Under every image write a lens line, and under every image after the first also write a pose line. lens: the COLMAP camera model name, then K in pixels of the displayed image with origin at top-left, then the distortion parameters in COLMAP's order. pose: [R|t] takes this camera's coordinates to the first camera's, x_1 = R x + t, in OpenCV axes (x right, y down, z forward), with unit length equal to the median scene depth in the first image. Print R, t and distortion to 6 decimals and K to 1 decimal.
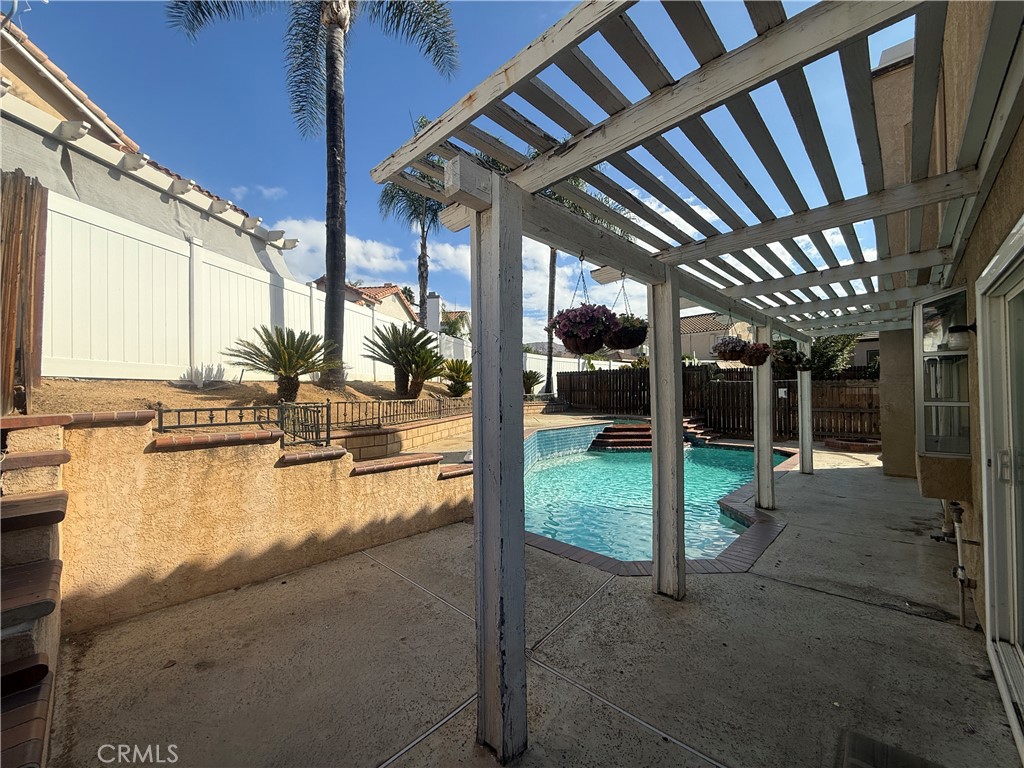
lens RADIAL K [[409.7, 0, 509.7], [0, 409.7, 384.4], [0, 0, 1]] dist [-0.000793, -0.000167]
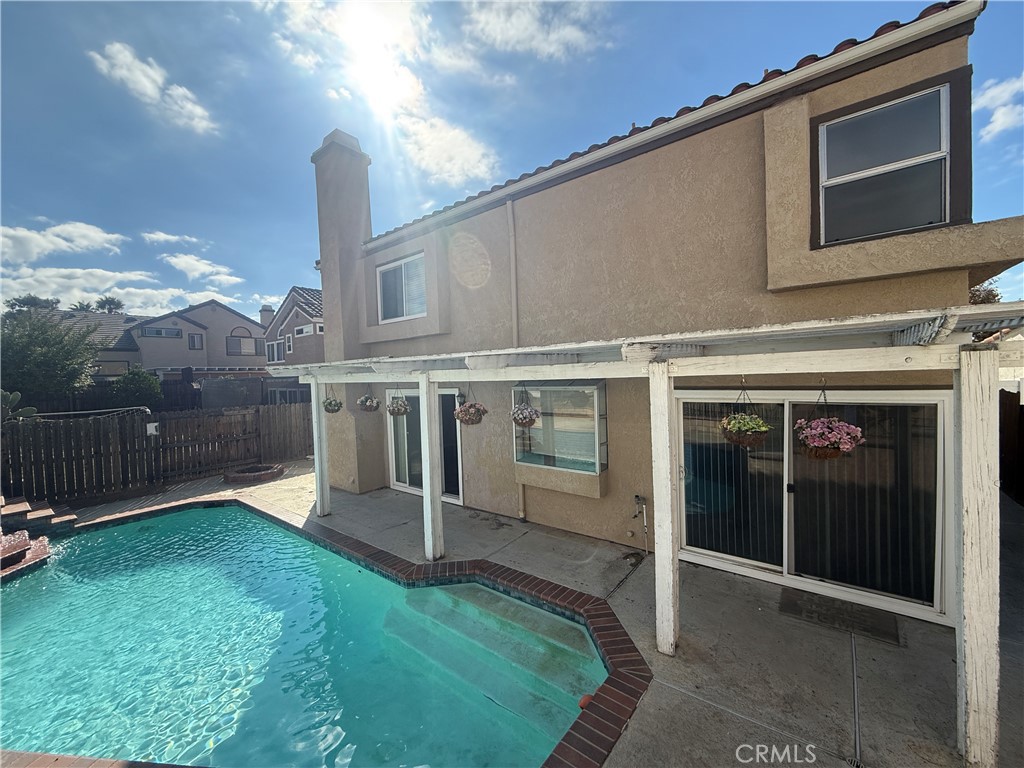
lens RADIAL K [[409.7, 0, 509.7], [0, 409.7, 384.4], [0, 0, 1]] dist [-0.000793, -0.000167]
pose [[-0.094908, -0.014719, 0.995377, -0.273482], [0.019899, 0.999663, 0.016680, -0.098265], [-0.995287, 0.021390, -0.094583, 0.609936]]
